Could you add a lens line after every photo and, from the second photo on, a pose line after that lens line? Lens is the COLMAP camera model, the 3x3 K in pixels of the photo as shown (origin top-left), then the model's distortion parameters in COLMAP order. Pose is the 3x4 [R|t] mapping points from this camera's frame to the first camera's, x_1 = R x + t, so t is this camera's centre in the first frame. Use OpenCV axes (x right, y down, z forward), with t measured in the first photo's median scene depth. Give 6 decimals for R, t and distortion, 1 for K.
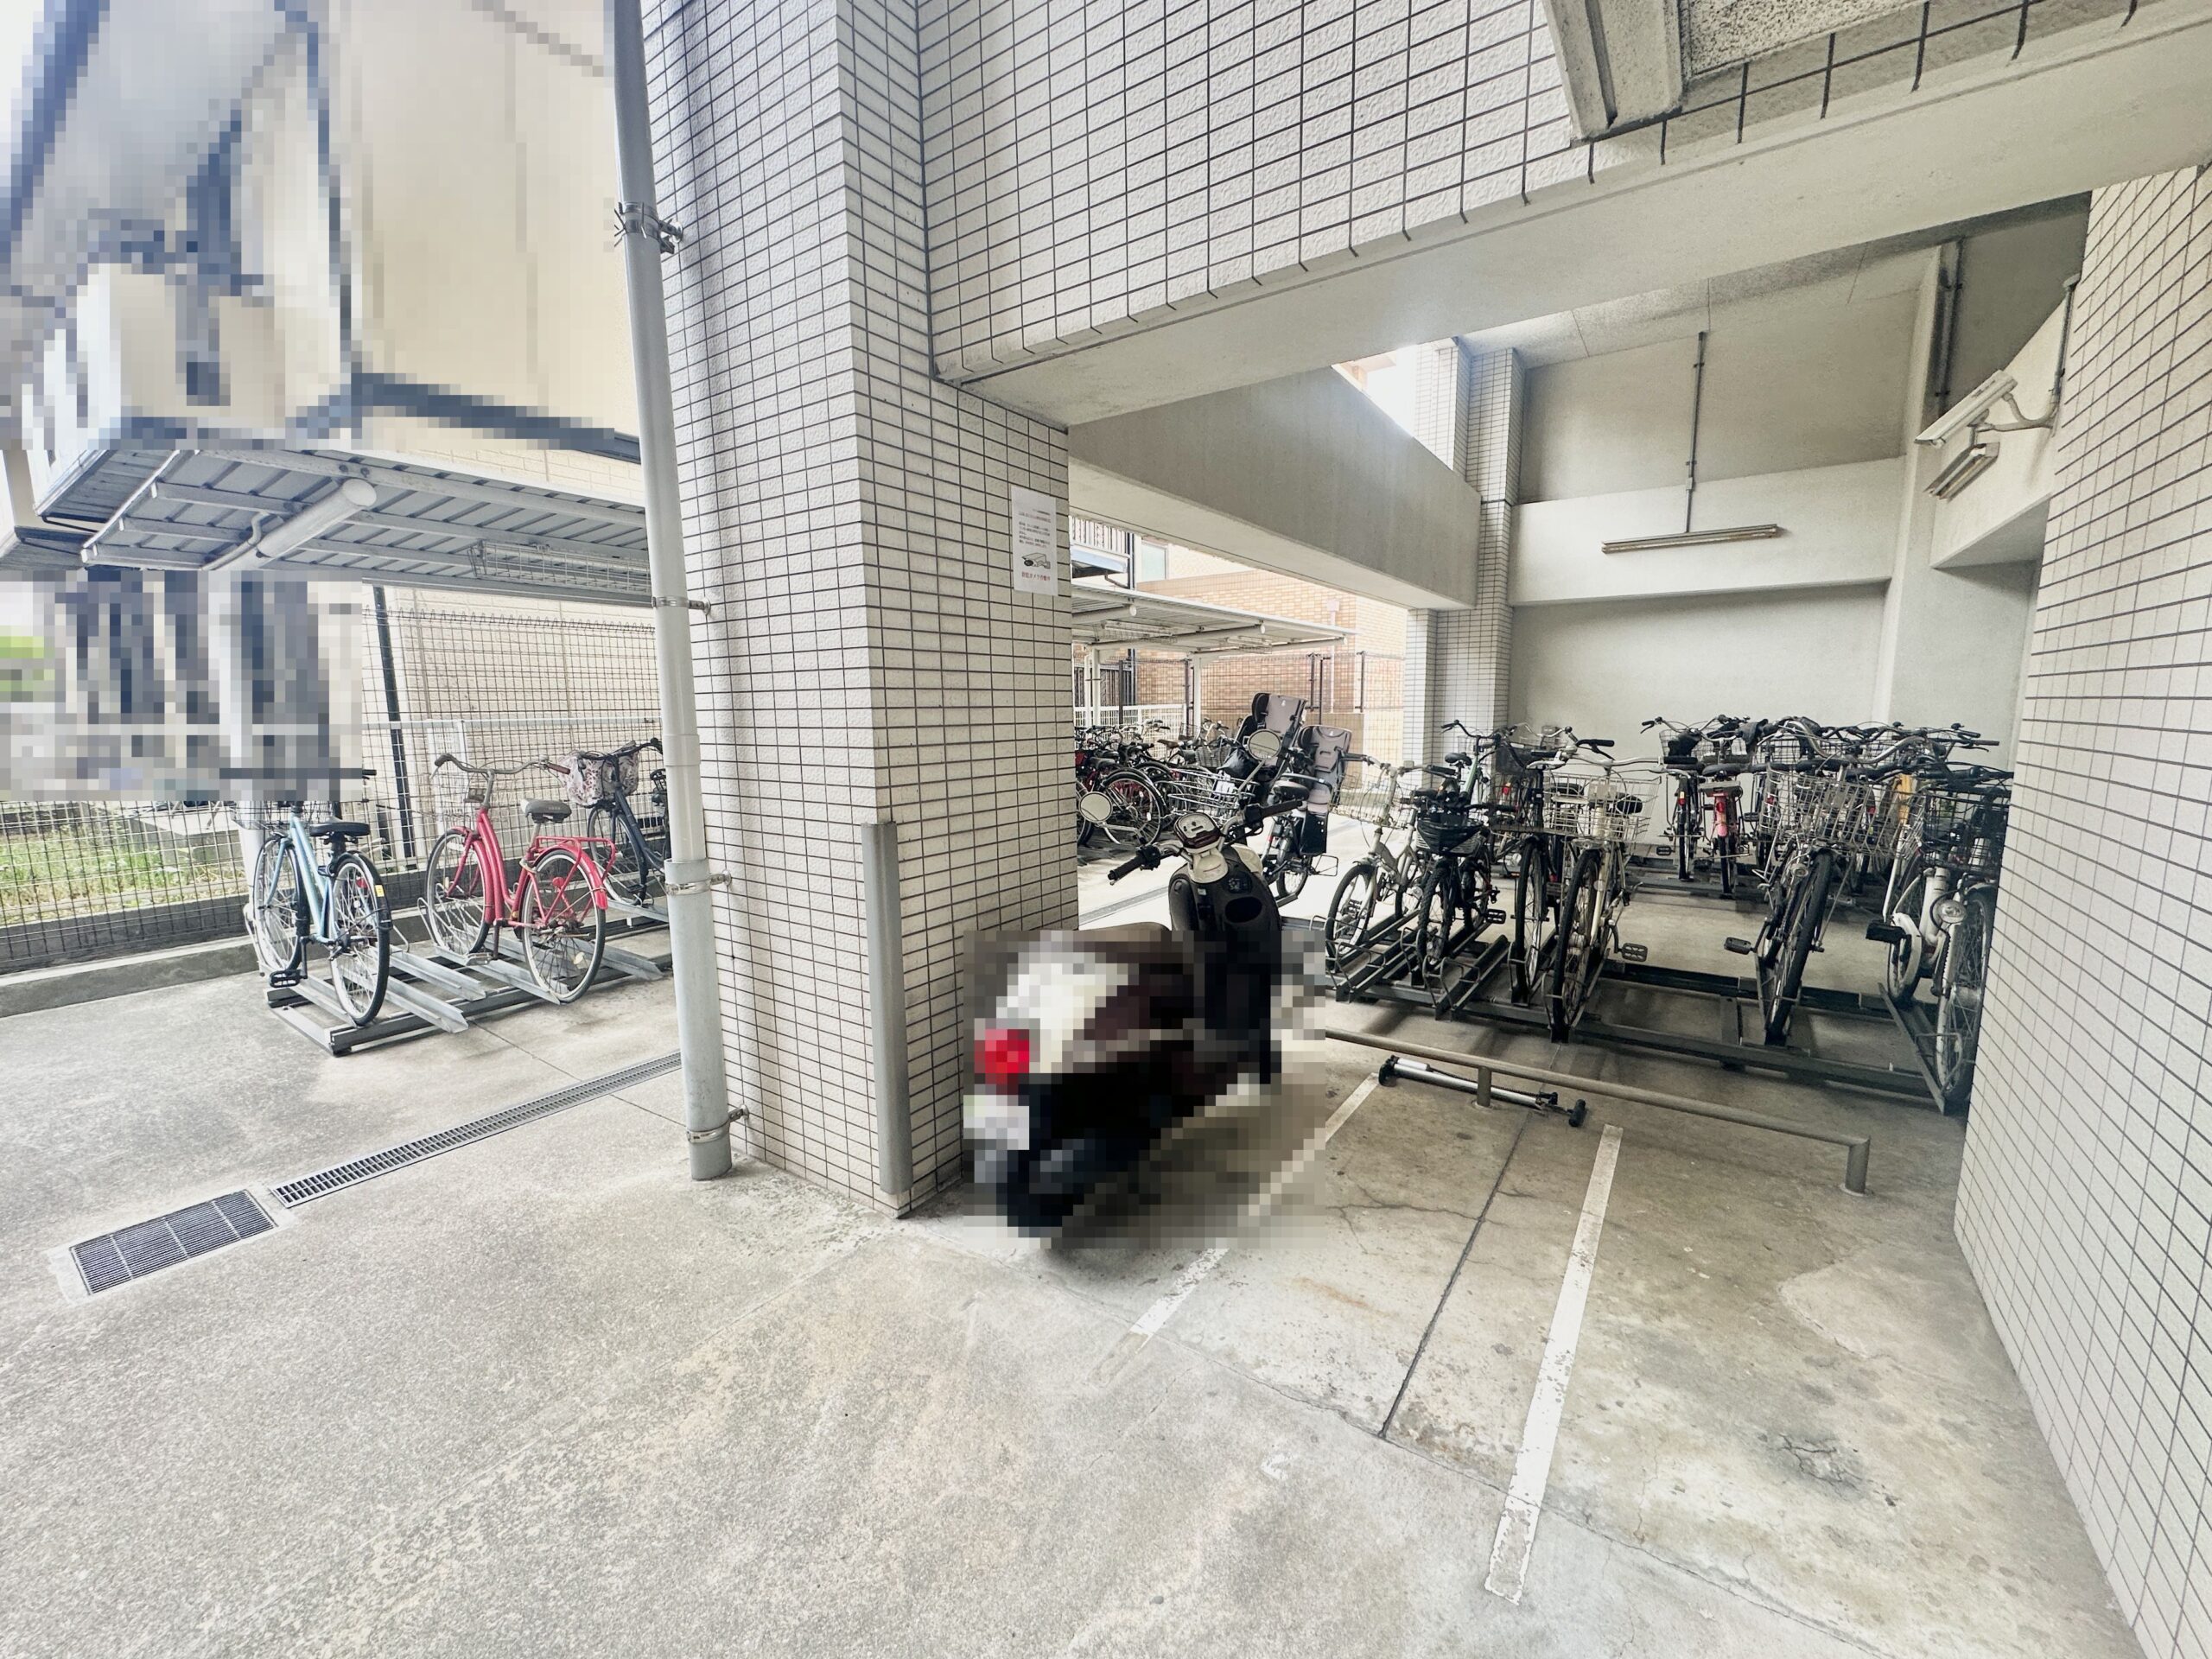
lens RADIAL K [[885.7, 0, 1102.9], [0, 885.7, 829.2], [0, 0, 1]] dist [0.001211, 0.000126]
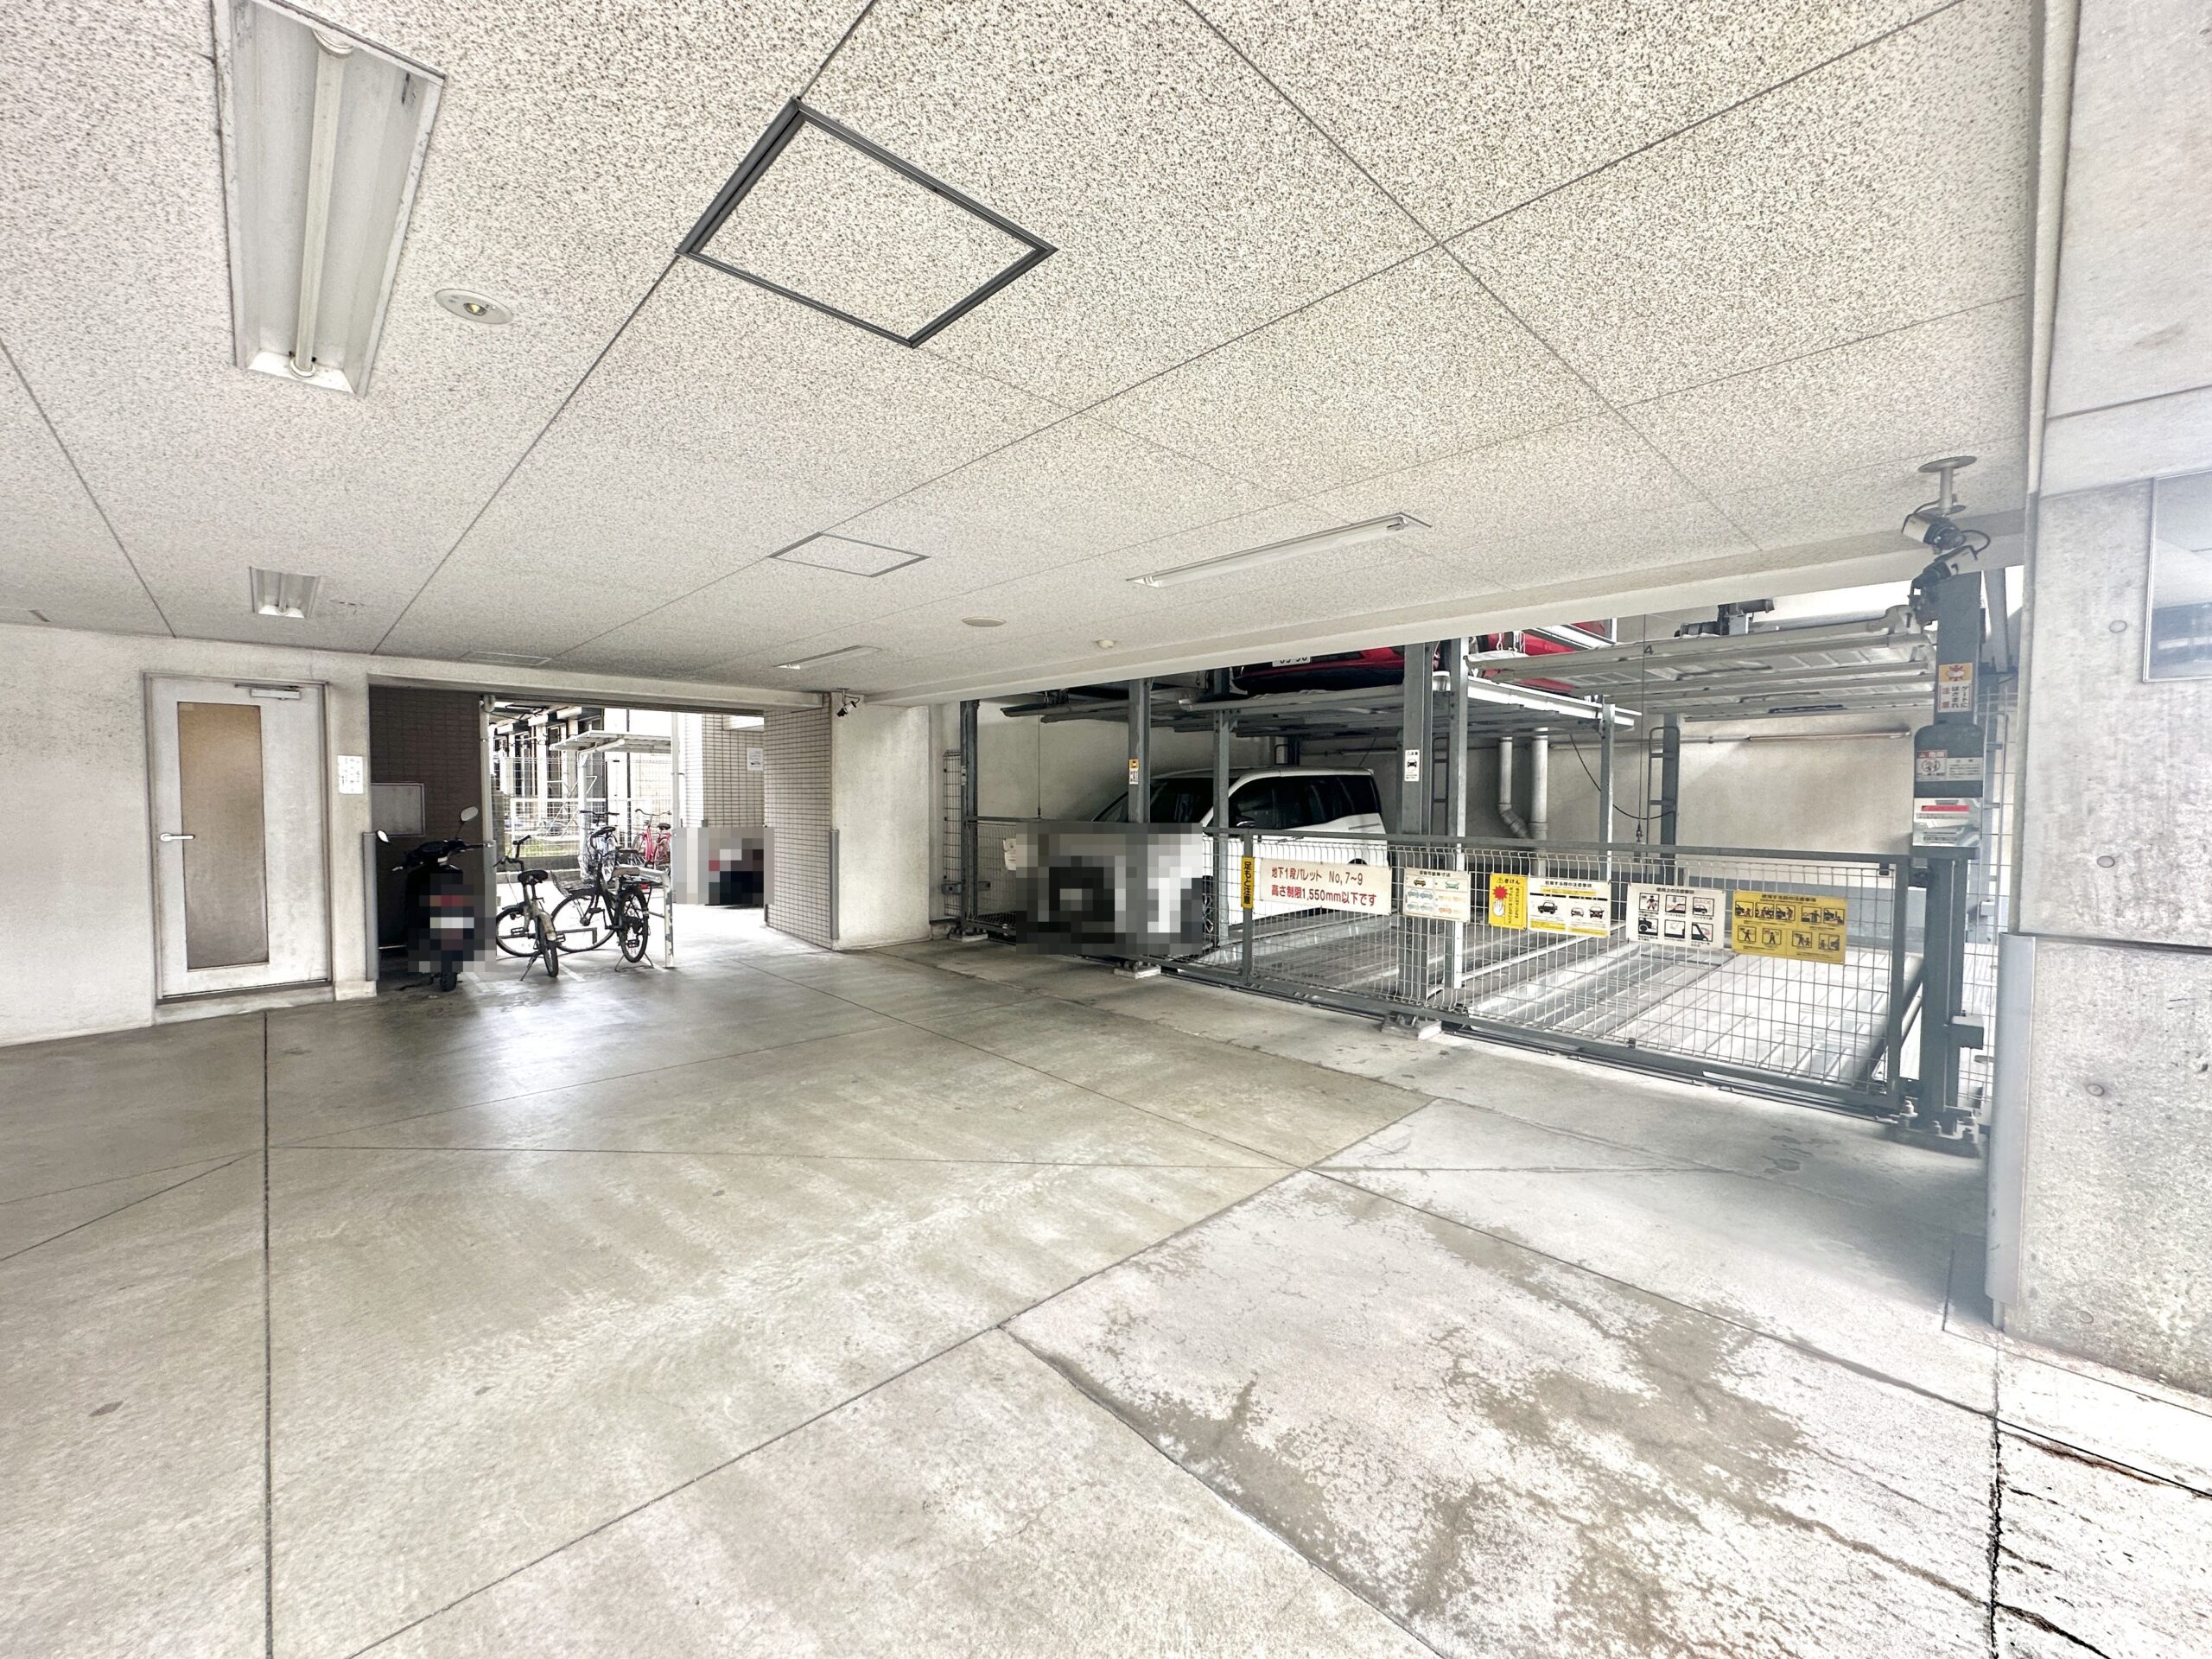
lens RADIAL K [[885.7, 0, 1107.5], [0, 885.7, 826.8], [0, 0, 1]] dist [0.001211, 0.000126]
pose [[0.980611, 0.015144, -0.195378, 1.365613], [-0.031554, 0.996202, -0.081155, 0.166008], [0.193407, 0.085747, 0.977364, -1.591921]]
